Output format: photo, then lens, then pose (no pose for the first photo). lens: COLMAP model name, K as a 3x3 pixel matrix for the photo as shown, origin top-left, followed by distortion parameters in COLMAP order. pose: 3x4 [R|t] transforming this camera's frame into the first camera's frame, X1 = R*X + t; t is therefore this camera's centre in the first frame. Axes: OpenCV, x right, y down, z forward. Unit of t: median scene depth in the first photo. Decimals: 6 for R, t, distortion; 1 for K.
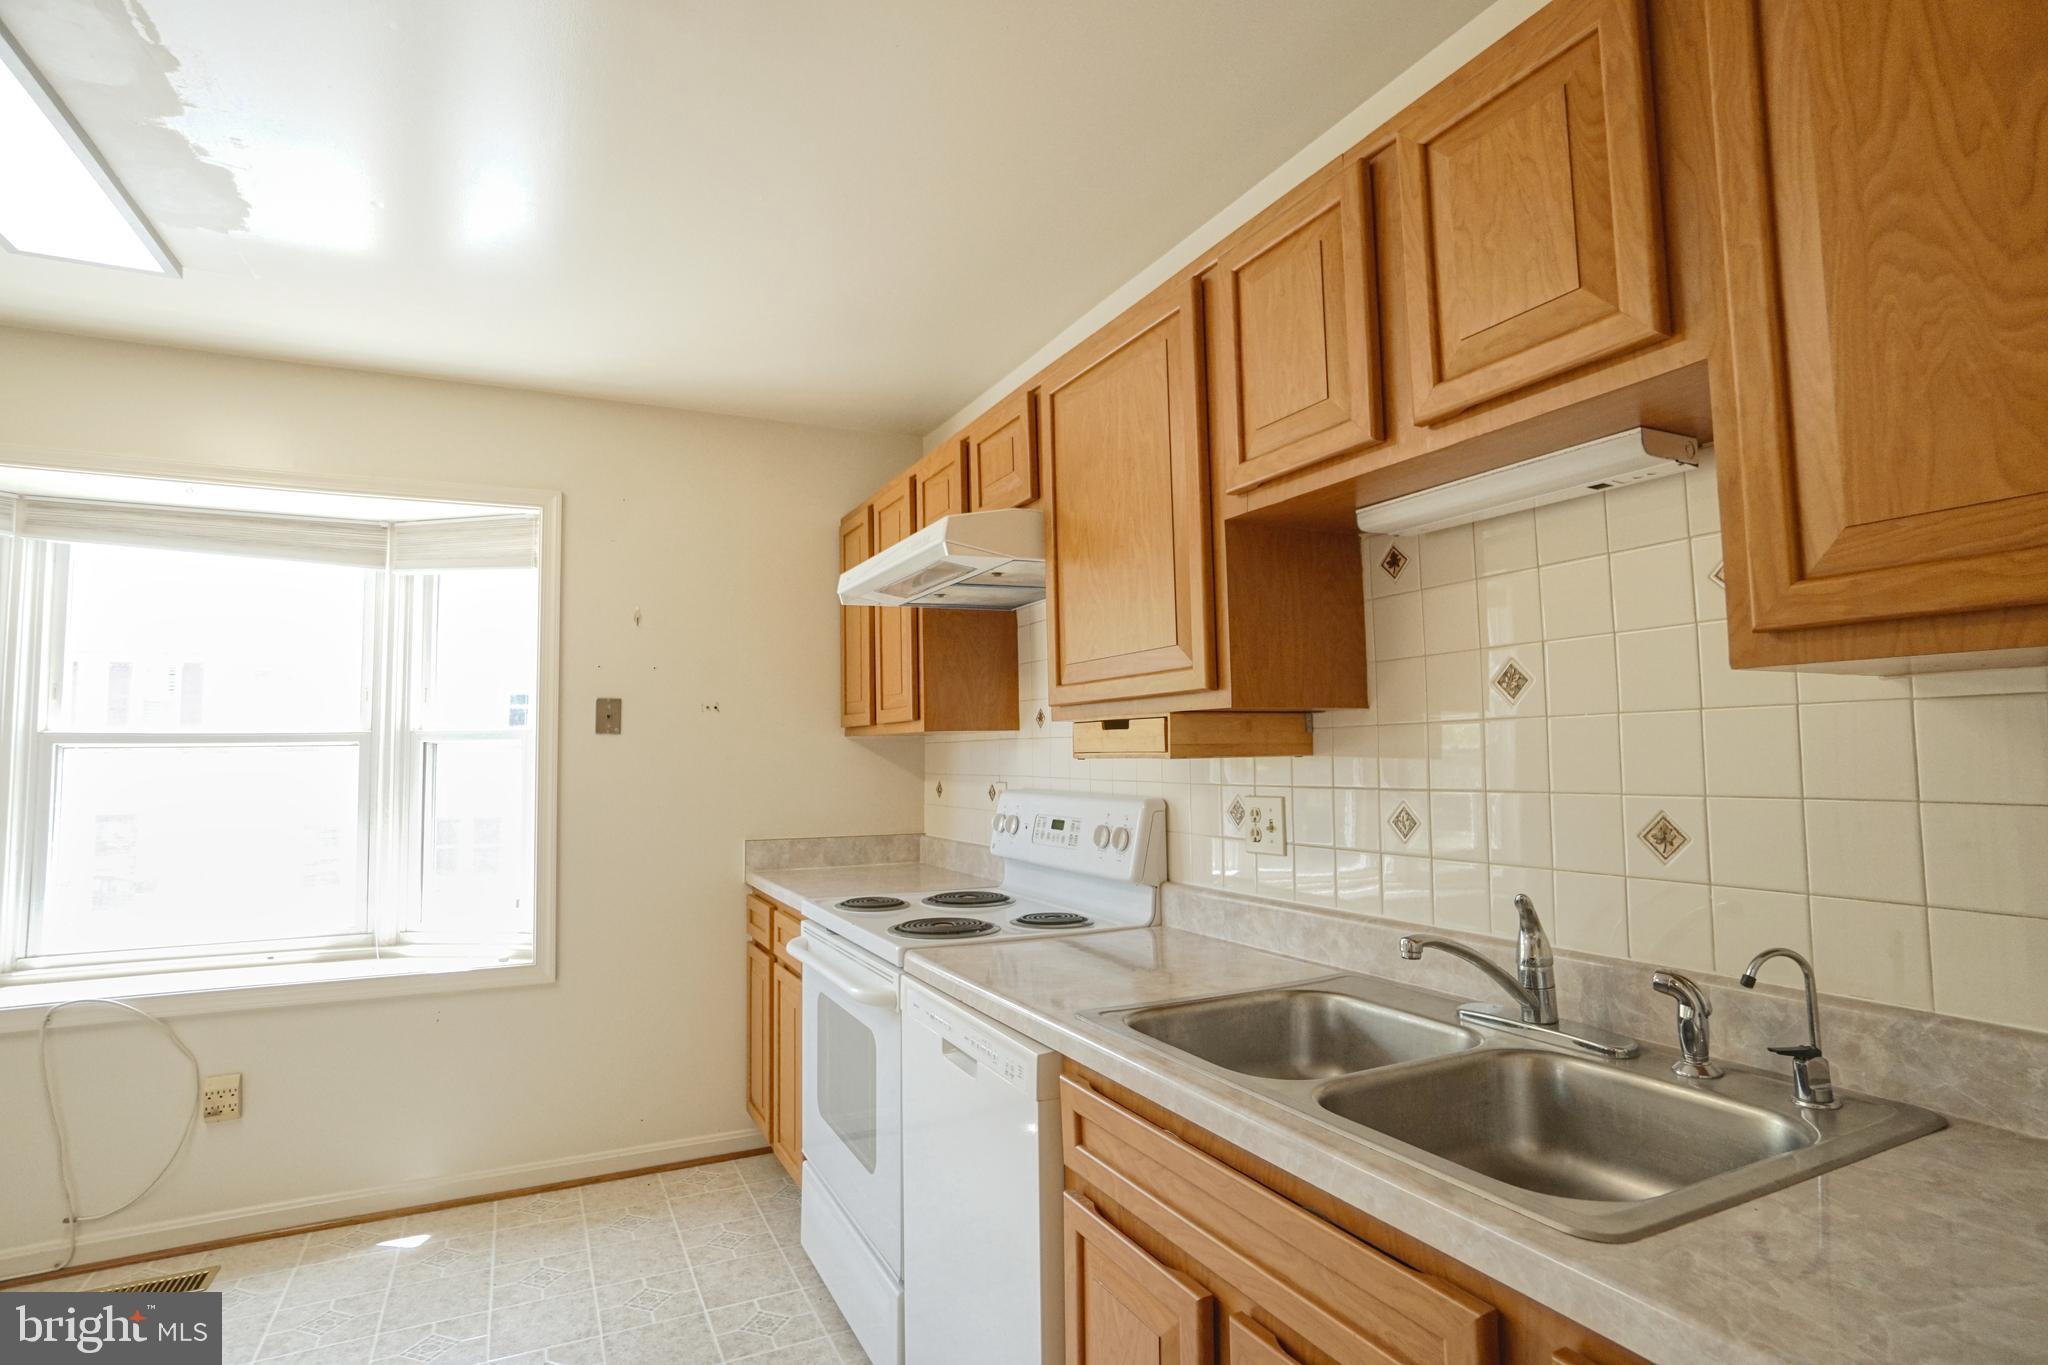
lens RADIAL K [[1043.8, 0, 1010.6], [0, 1043.8, 676.8], [0, 0, 1]] dist [-0.005638, 0.008456]
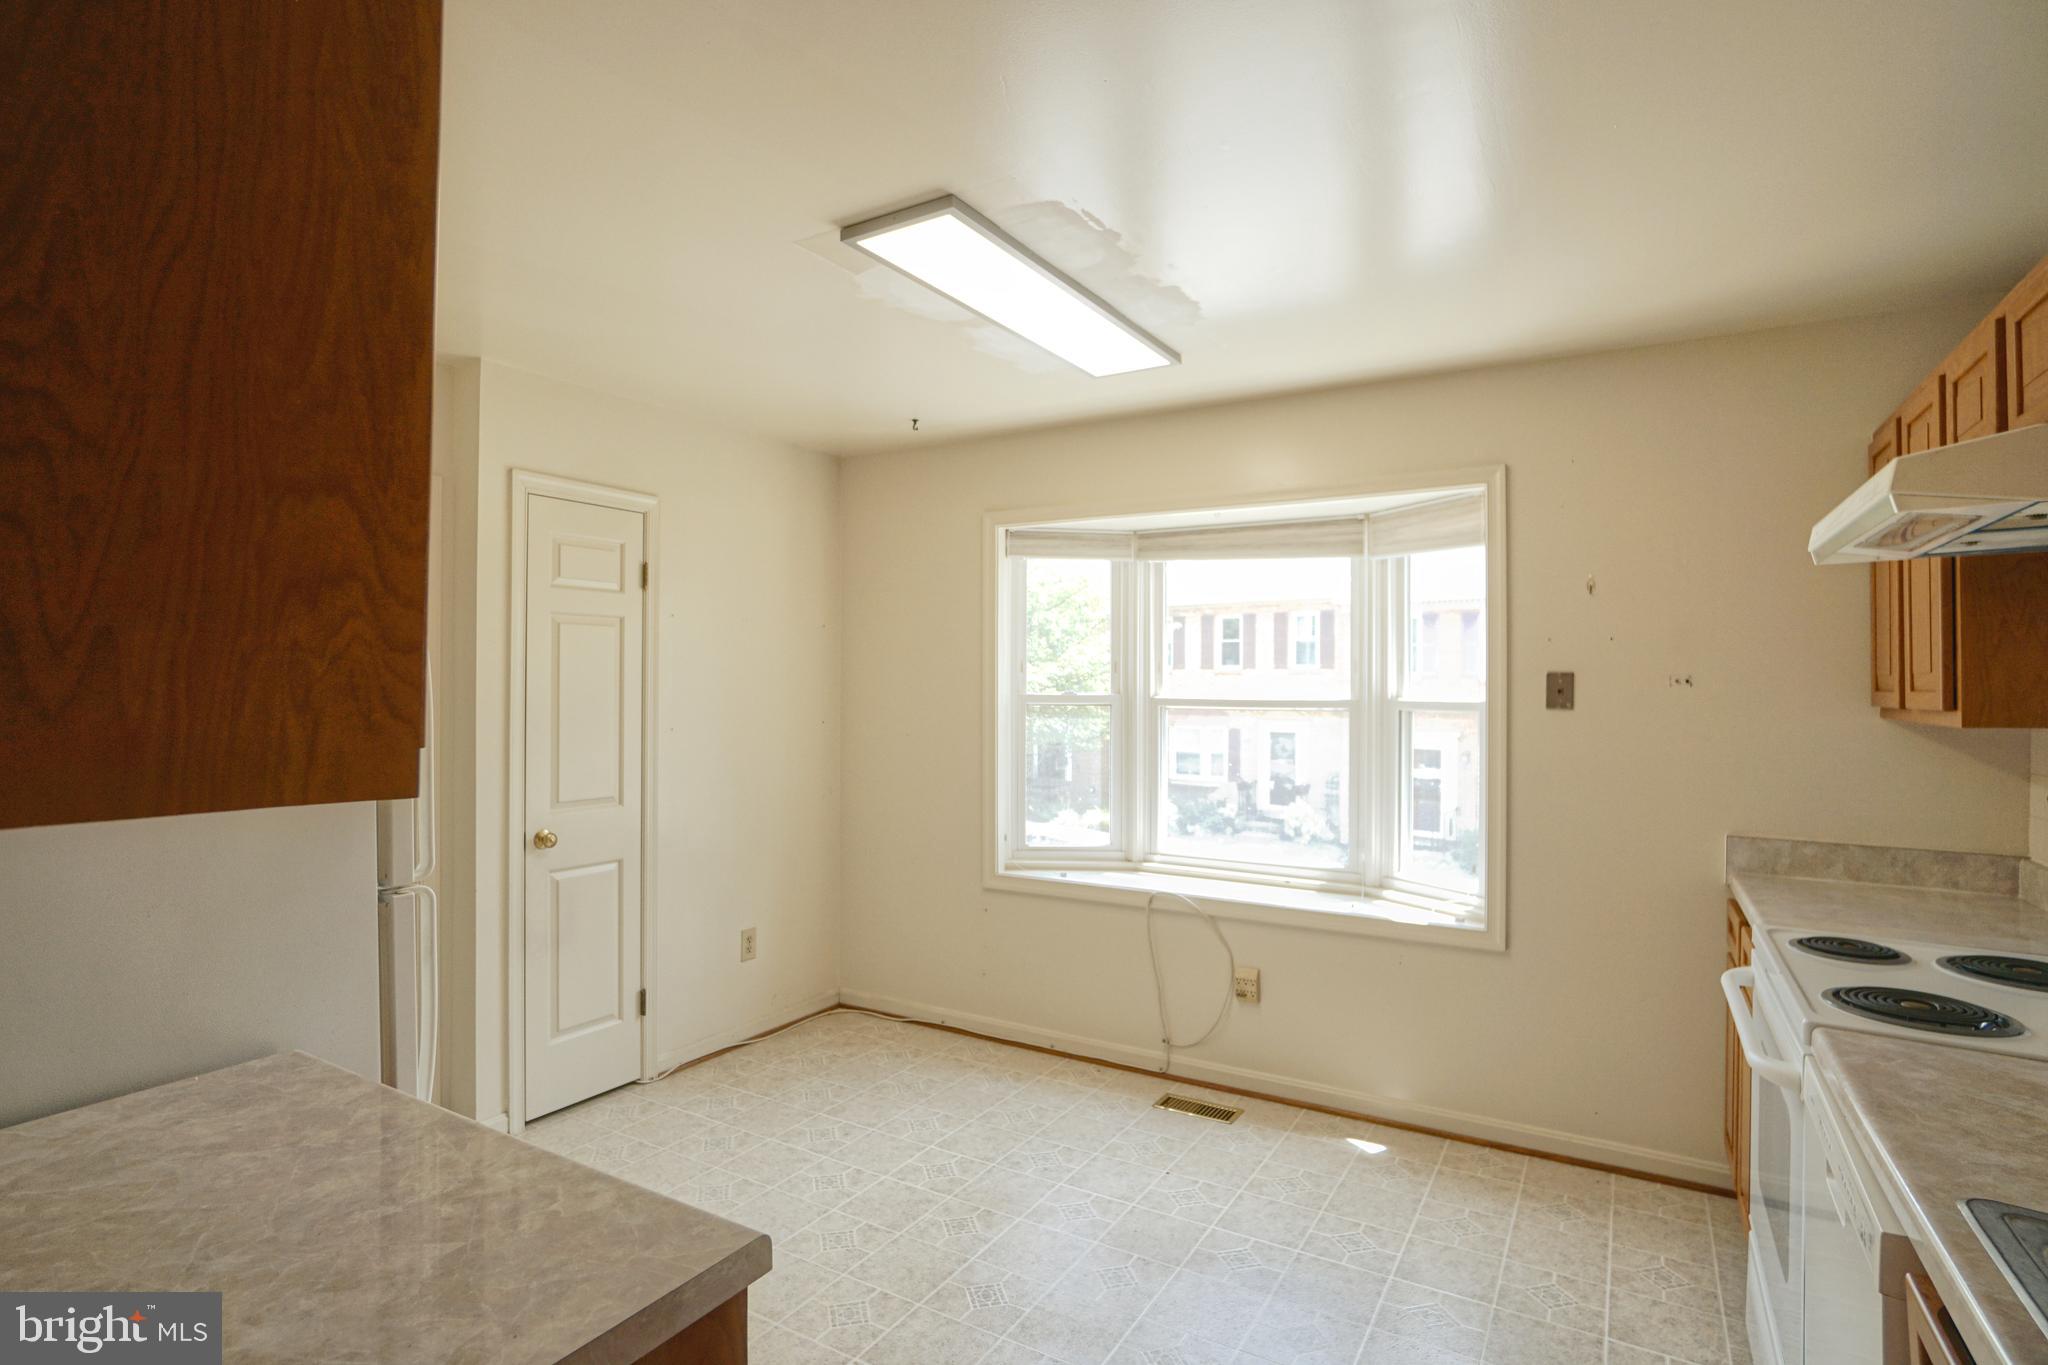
lens RADIAL K [[1043.8, 0, 1016.7], [0, 1043.8, 684.2], [0, 0, 1]] dist [-0.005638, 0.008456]
pose [[0.568709, 0.012216, -0.822448, 0.141199], [0.047990, 0.997694, 0.048003, -0.044470], [0.821137, -0.066769, 0.566811, 0.050378]]
